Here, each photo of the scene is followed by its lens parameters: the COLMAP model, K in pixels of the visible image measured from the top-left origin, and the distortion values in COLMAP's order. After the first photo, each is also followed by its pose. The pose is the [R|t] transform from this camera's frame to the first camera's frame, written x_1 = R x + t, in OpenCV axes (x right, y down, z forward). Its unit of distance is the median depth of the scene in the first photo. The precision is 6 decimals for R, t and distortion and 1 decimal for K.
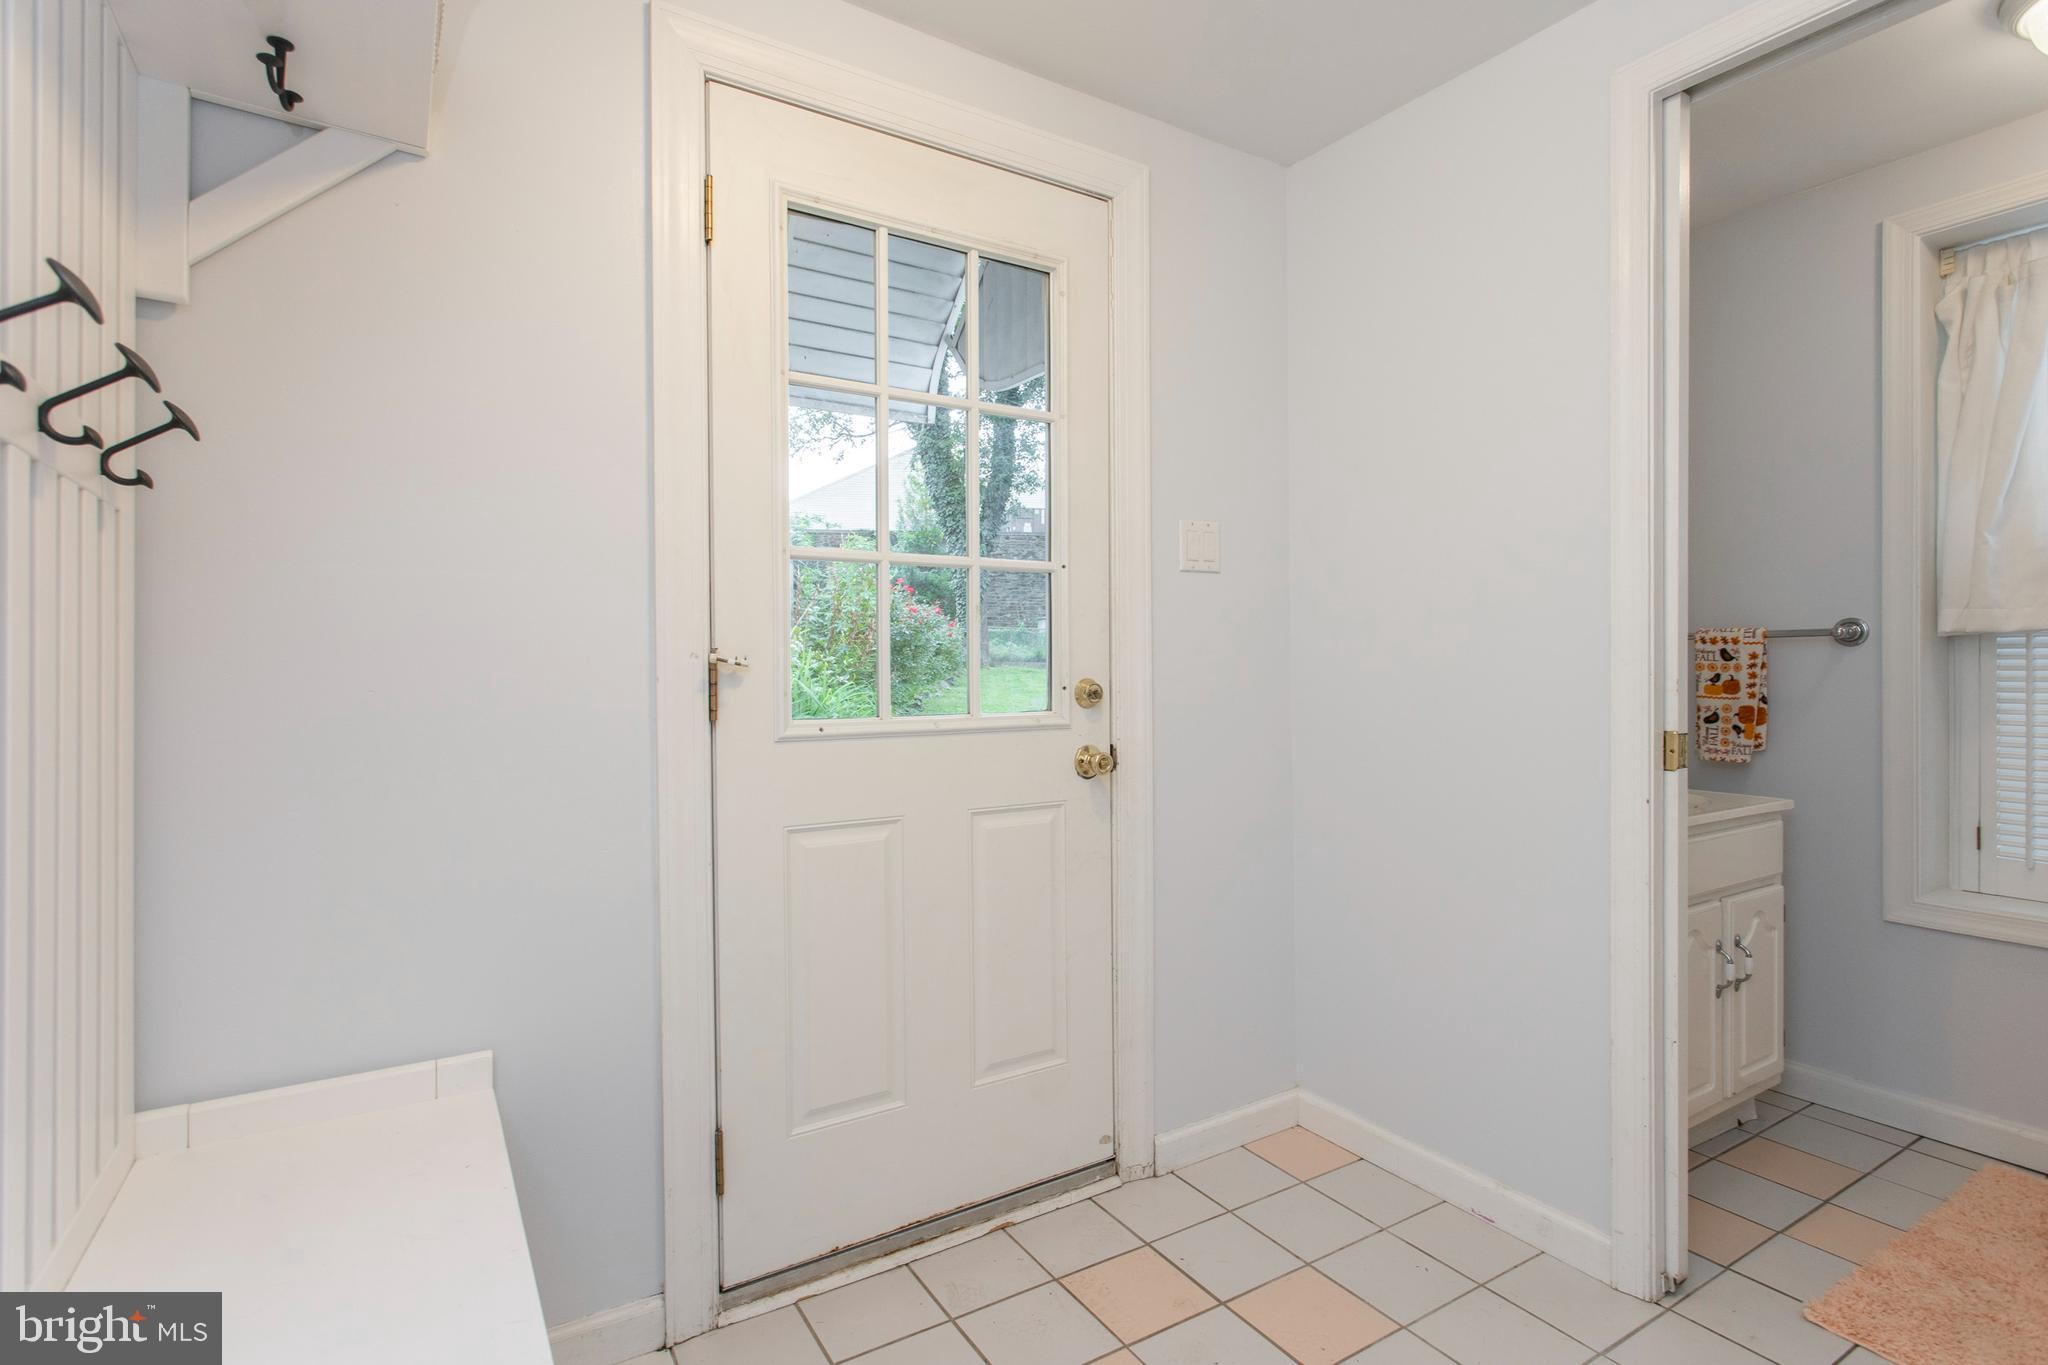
lens RADIAL K [[986.6, 0, 1029.5], [0, 986.6, 683.7], [0, 0, 1]] dist [-0.003427, 0.001676]
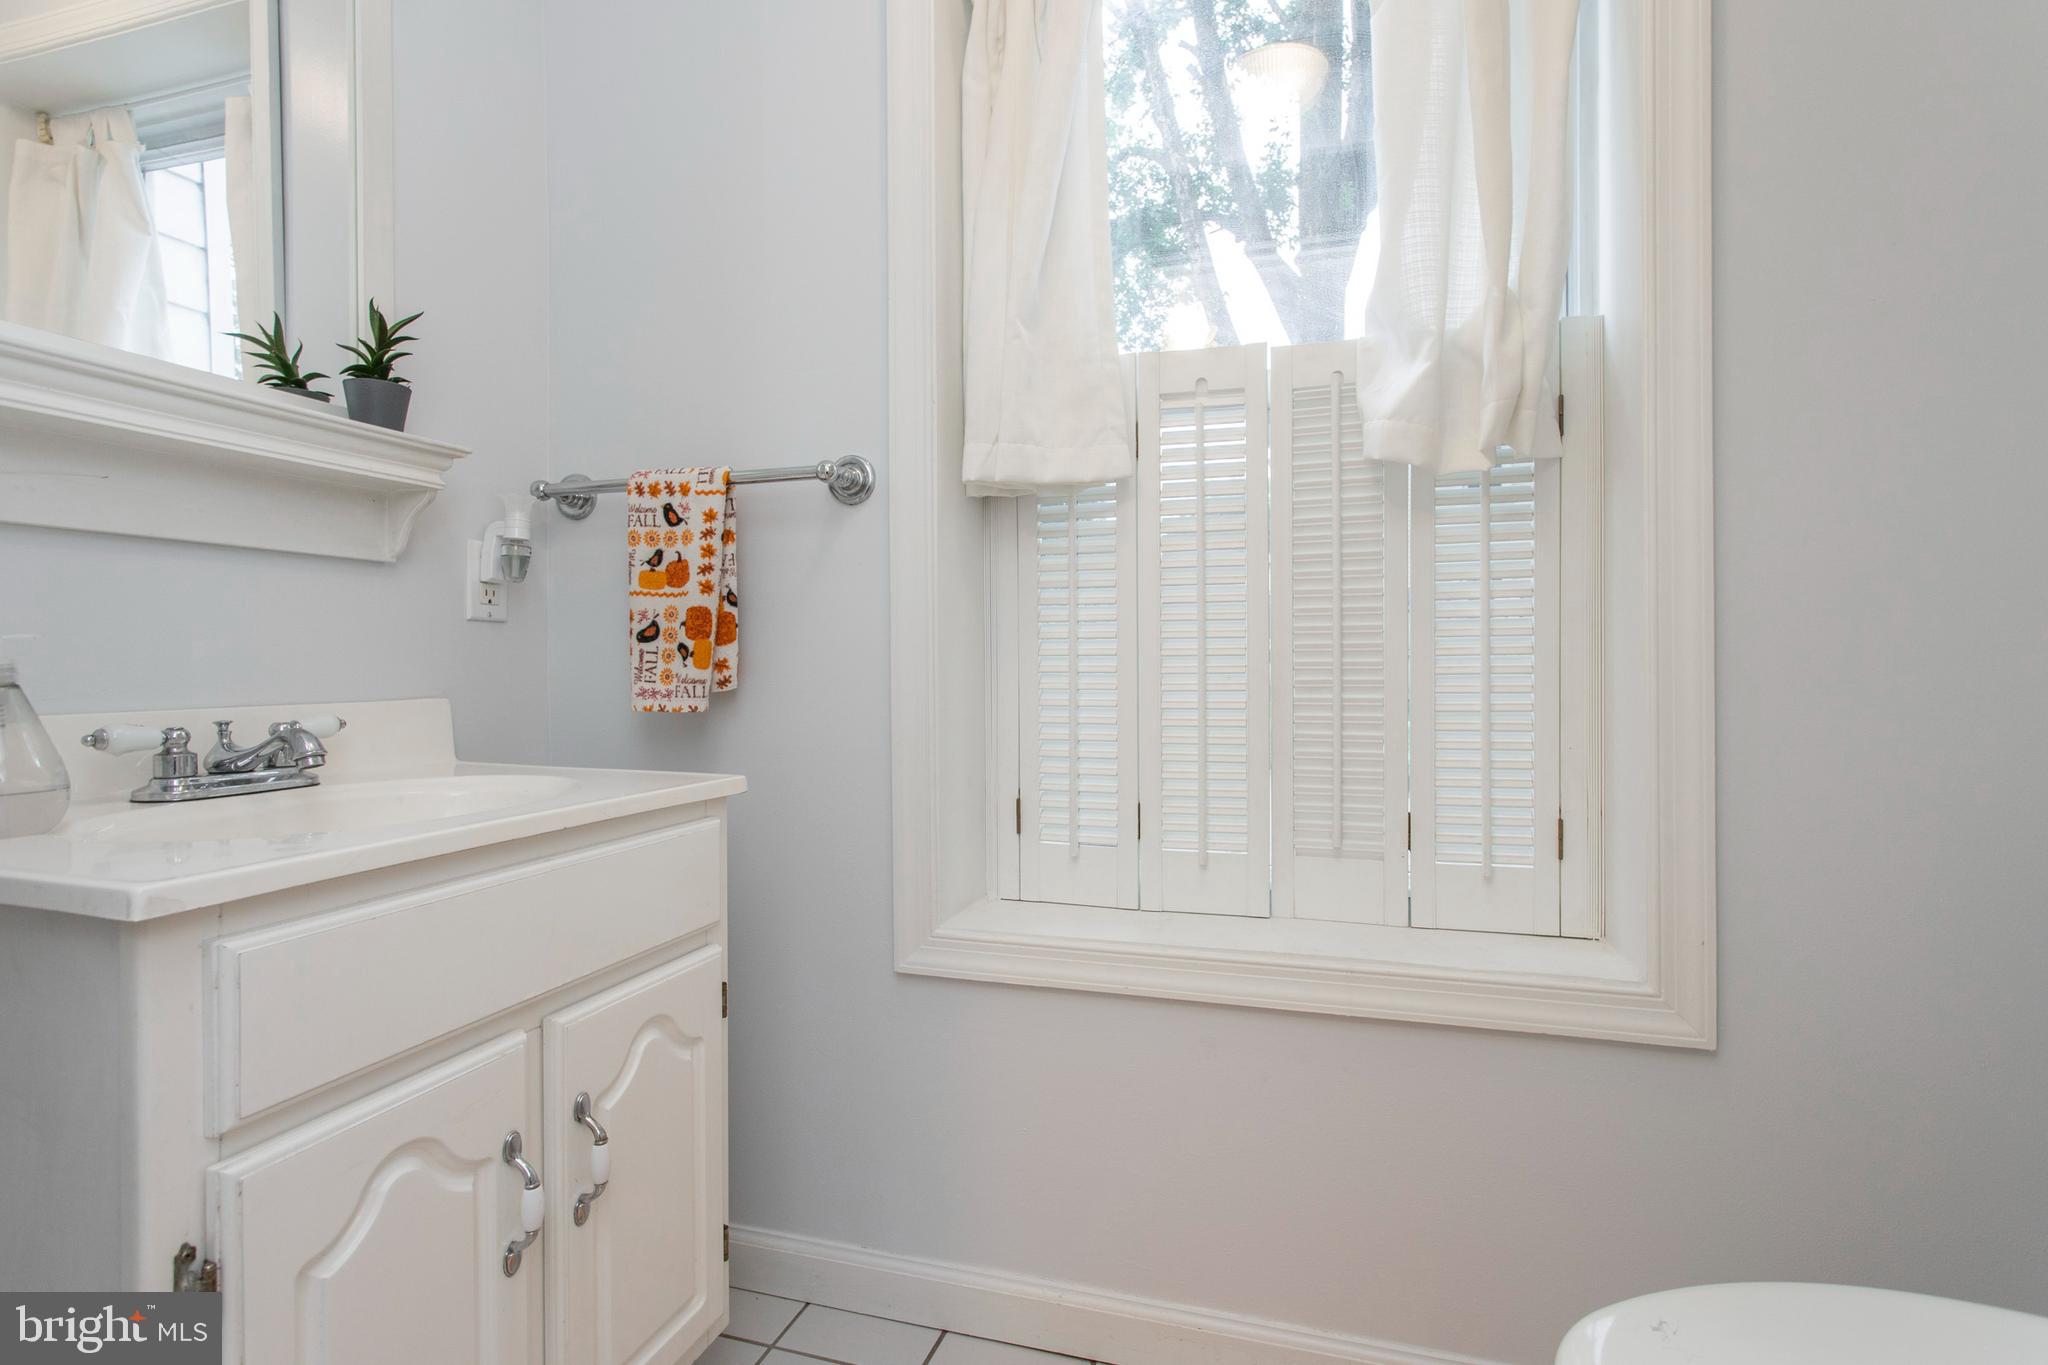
lens RADIAL K [[986.6, 0, 1021.2], [0, 986.6, 682.2], [0, 0, 1]] dist [-0.003427, 0.001676]
pose [[0.761903, -0.004717, 0.647674, 0.509555], [0.006739, 0.999977, -0.000645, 0.064694], [-0.647657, 0.004856, 0.761917, 0.471329]]
